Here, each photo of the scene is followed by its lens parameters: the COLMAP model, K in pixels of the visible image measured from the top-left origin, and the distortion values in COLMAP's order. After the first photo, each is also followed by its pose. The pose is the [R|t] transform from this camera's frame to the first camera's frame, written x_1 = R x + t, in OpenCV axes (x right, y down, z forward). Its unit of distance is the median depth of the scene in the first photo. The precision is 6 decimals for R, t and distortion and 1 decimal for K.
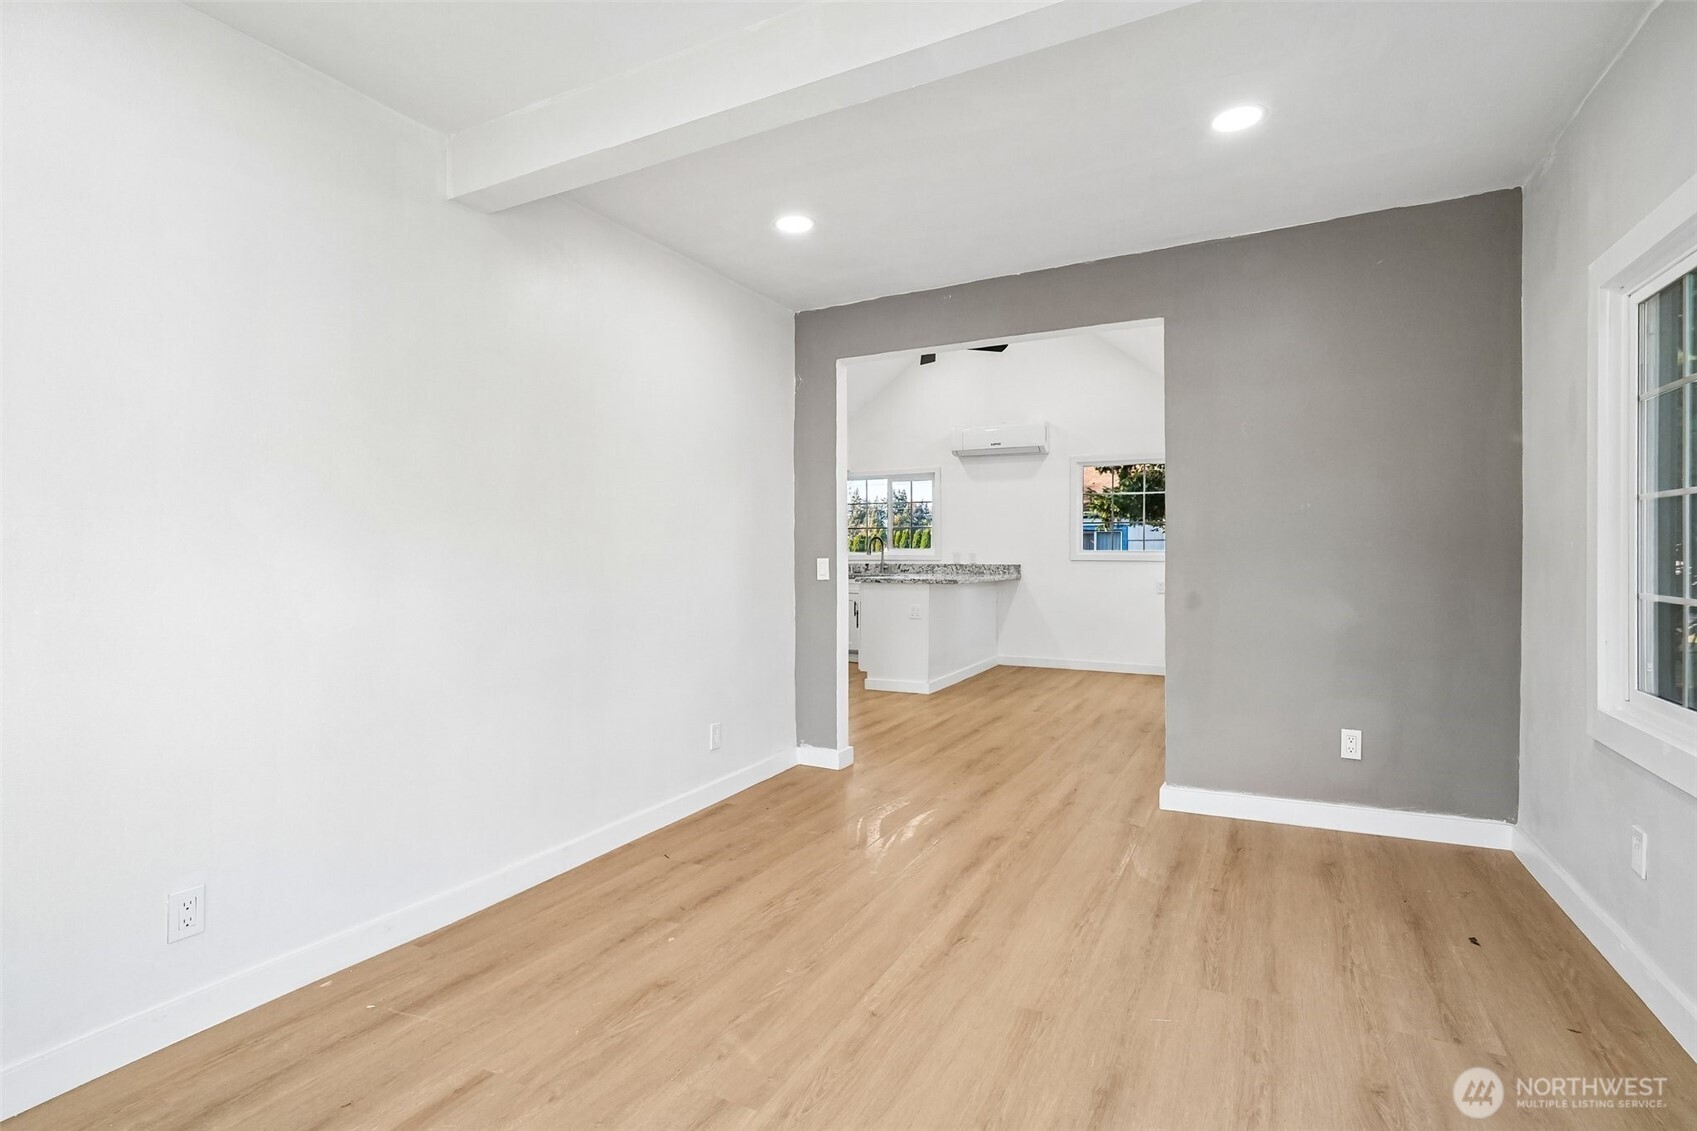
lens RADIAL K [[800.2, 0, 844.9], [0, 800.2, 557.0], [0, 0, 1]] dist [-0.025332, 0.007452]
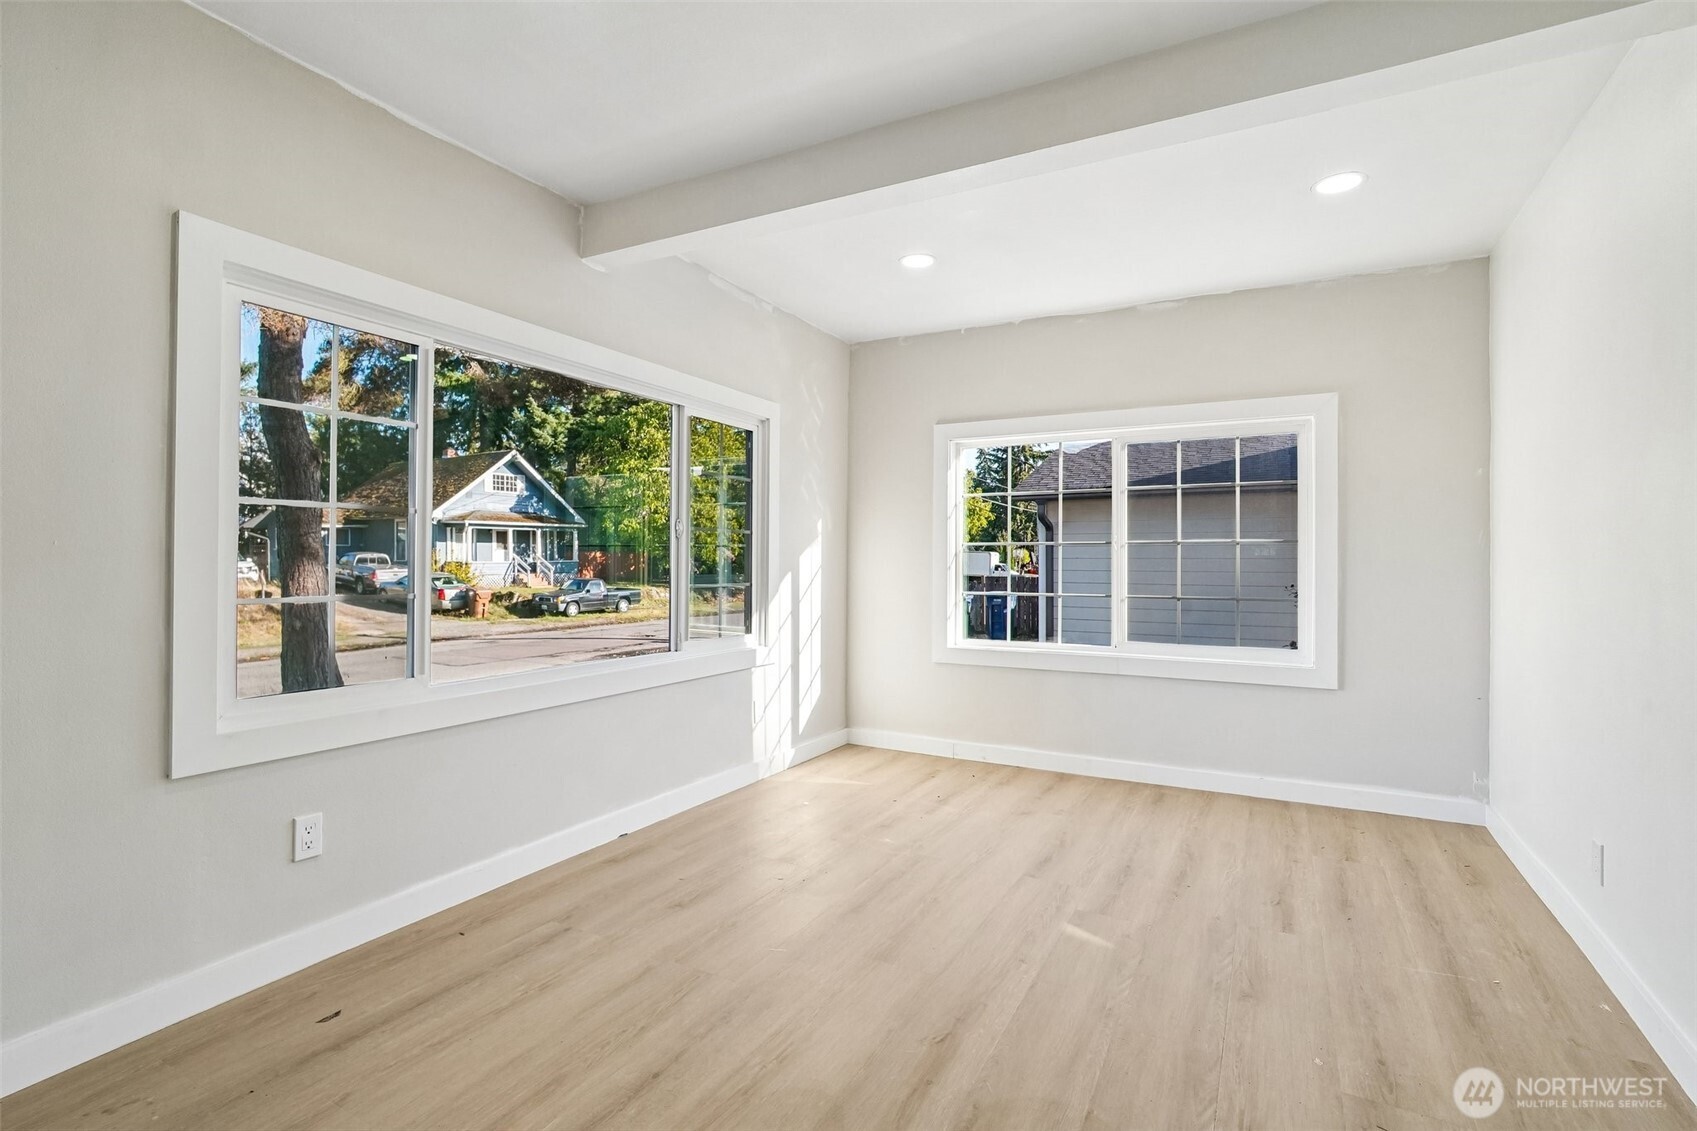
lens RADIAL K [[800.2, 0, 866.8], [0, 800.2, 552.1], [0, 0, 1]] dist [-0.025332, 0.007452]
pose [[-0.999850, 0.000351, -0.017318, 0.168407], [0.000426, 0.999991, -0.004326, -0.003581], [0.017316, -0.004333, -0.999841, 1.295099]]
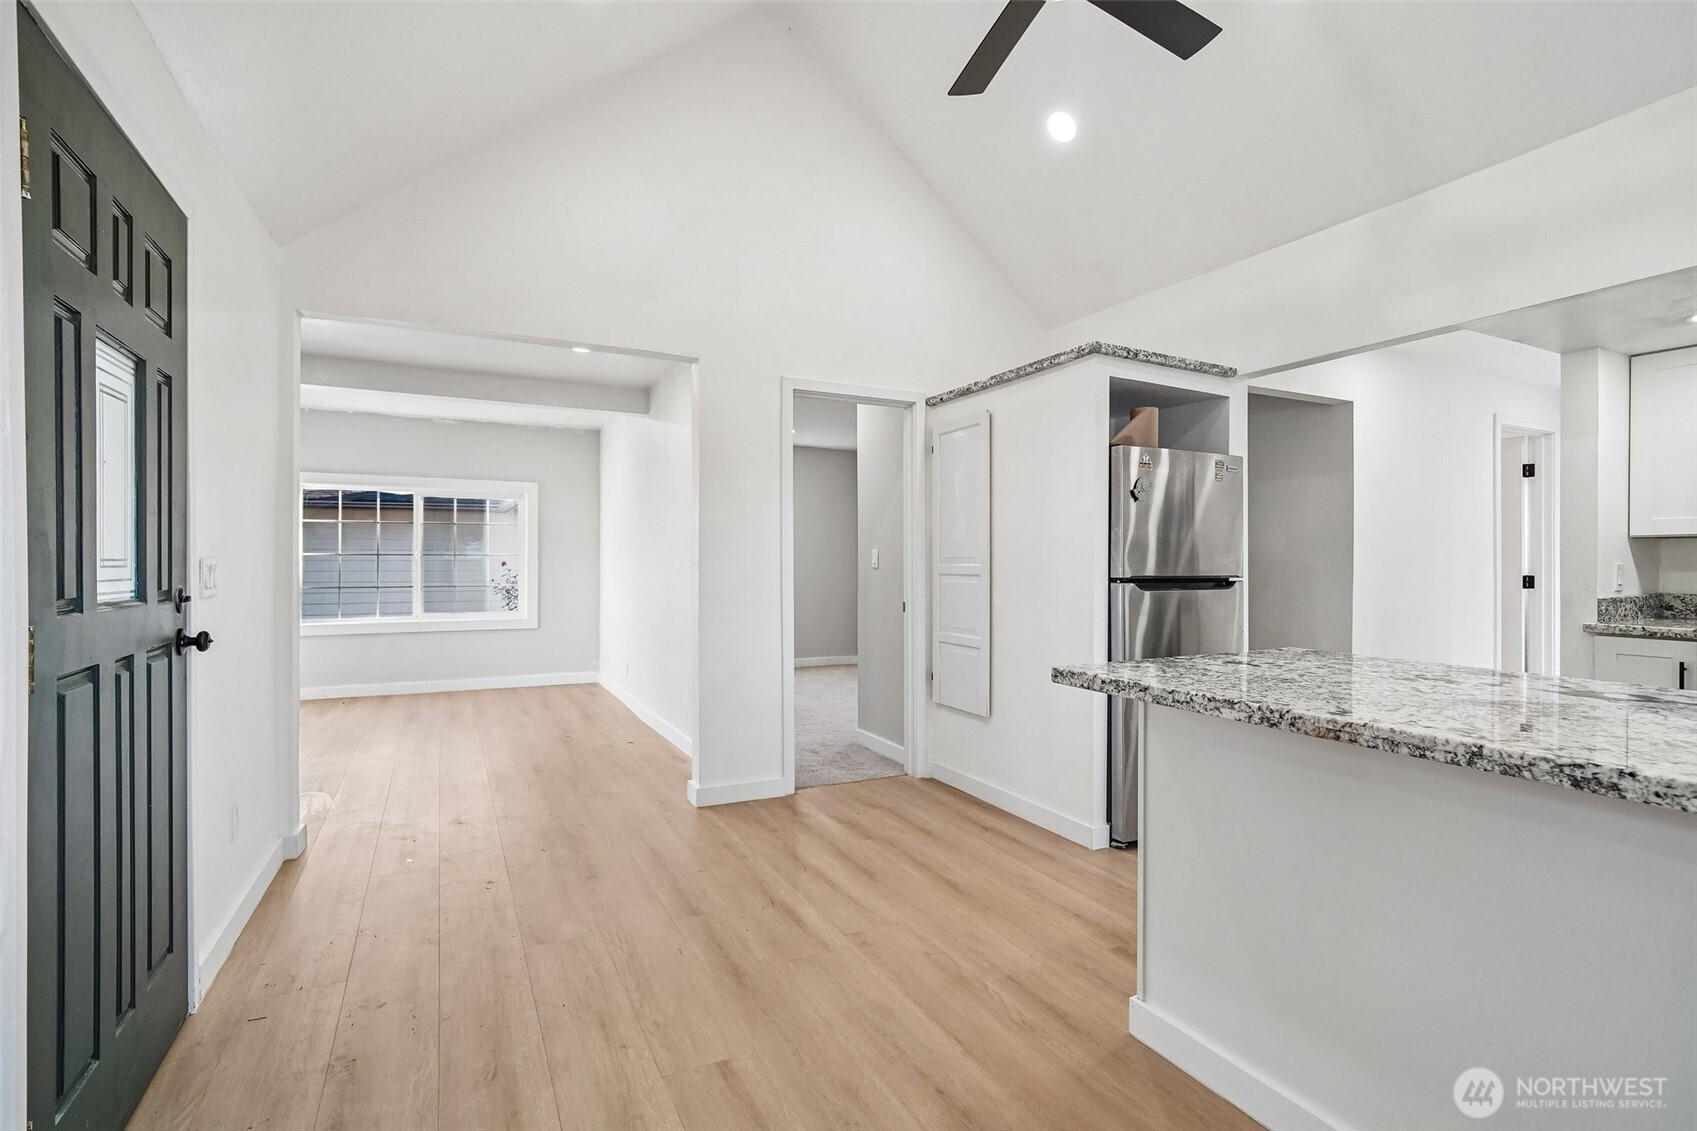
lens RADIAL K [[800.2, 0, 843.5], [0, 800.2, 557.7], [0, 0, 1]] dist [-0.025332, 0.007452]
pose [[-0.573696, -0.003334, -0.819062, 0.858576], [-0.006412, 0.999979, 0.000421, -0.024082], [0.819043, 0.005493, -0.573706, 2.225254]]
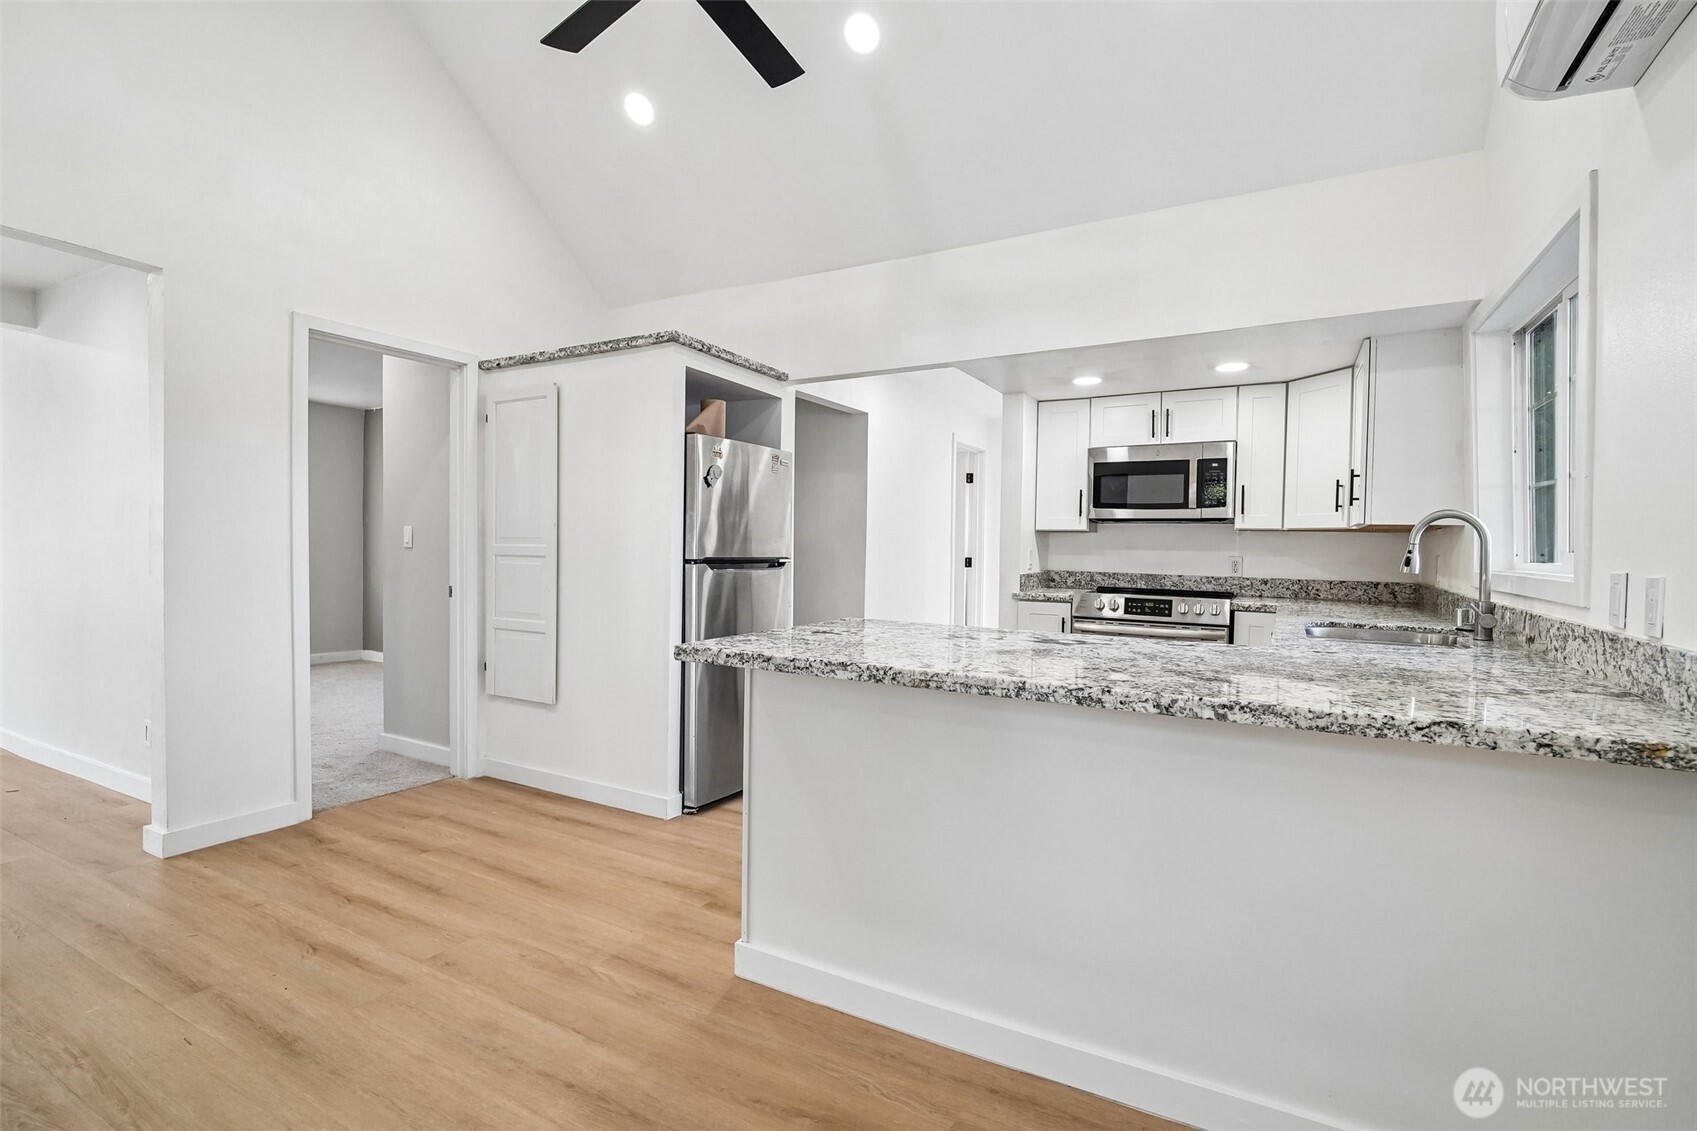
lens RADIAL K [[800.2, 0, 857.6], [0, 800.2, 557.1], [0, 0, 1]] dist [-0.025332, 0.007452]
pose [[-0.004239, 0.014847, -0.999881, 0.897753], [-0.021122, 0.999665, 0.014933, -0.023810], [0.999768, 0.021183, -0.003924, 2.155369]]
